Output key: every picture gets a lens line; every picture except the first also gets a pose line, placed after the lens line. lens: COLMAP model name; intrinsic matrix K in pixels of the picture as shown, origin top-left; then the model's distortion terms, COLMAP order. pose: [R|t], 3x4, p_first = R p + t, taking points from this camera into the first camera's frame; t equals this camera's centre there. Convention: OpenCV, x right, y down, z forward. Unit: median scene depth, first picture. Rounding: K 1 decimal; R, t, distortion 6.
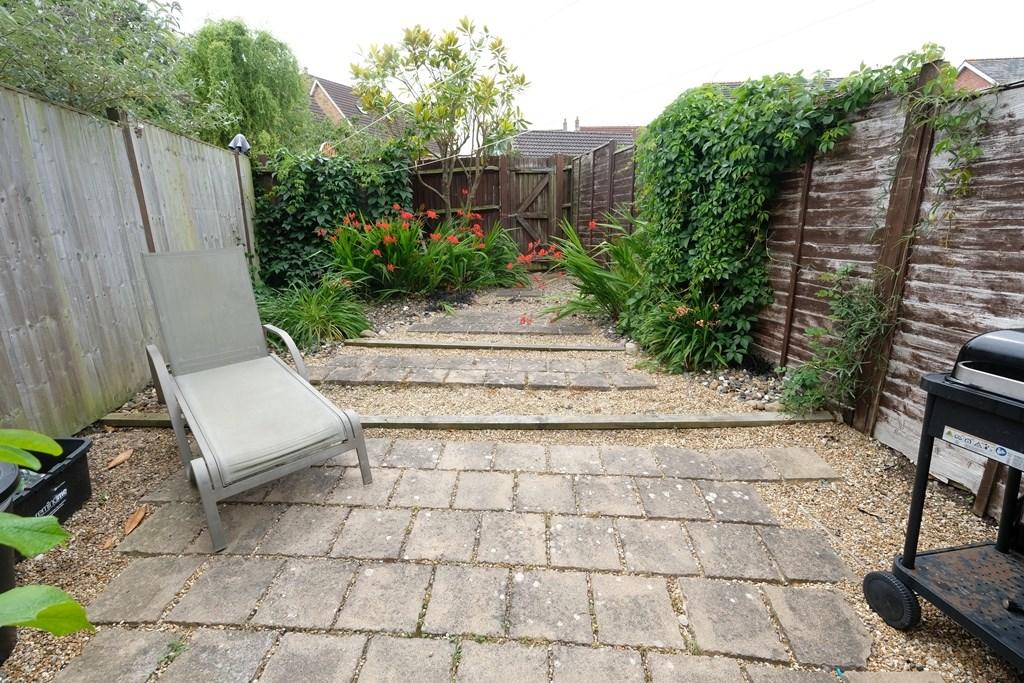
lens RADIAL K [[445.0, 0, 508.5], [0, 445.0, 338.8], [0, 0, 1]] dist [-0.002097, -0.000522]
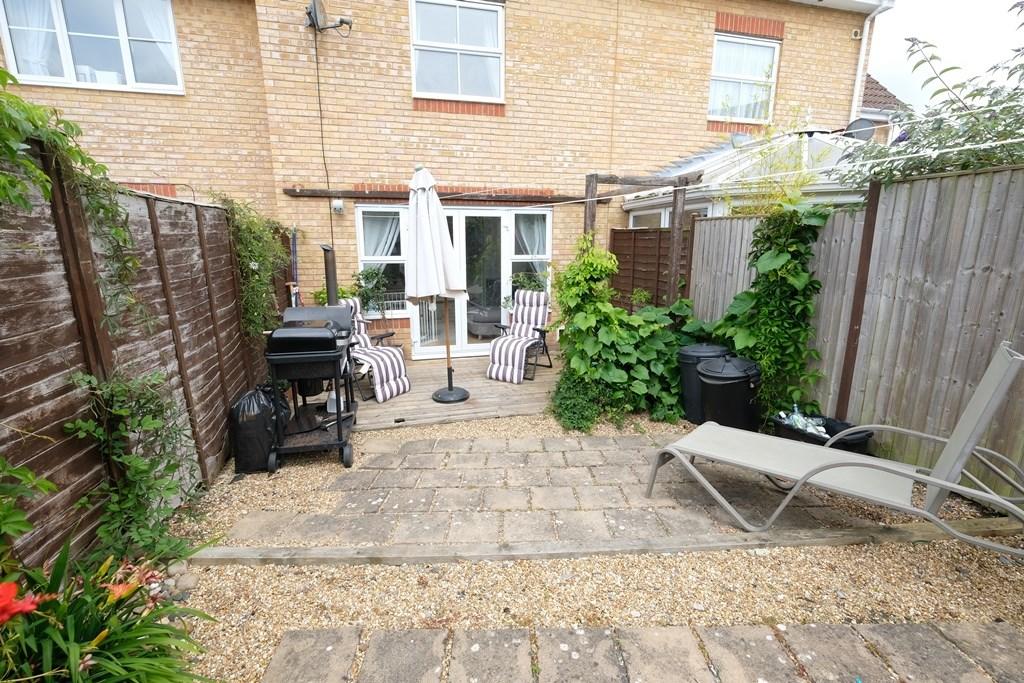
lens RADIAL K [[445.0, 0, 513.0], [0, 445.0, 338.9], [0, 0, 1]] dist [-0.002097, -0.000522]
pose [[-0.998370, 0.018710, -0.053919, 0.109449], [-0.008009, 0.889462, 0.456939, -0.575698], [0.056509, 0.456626, -0.887862, 1.721553]]
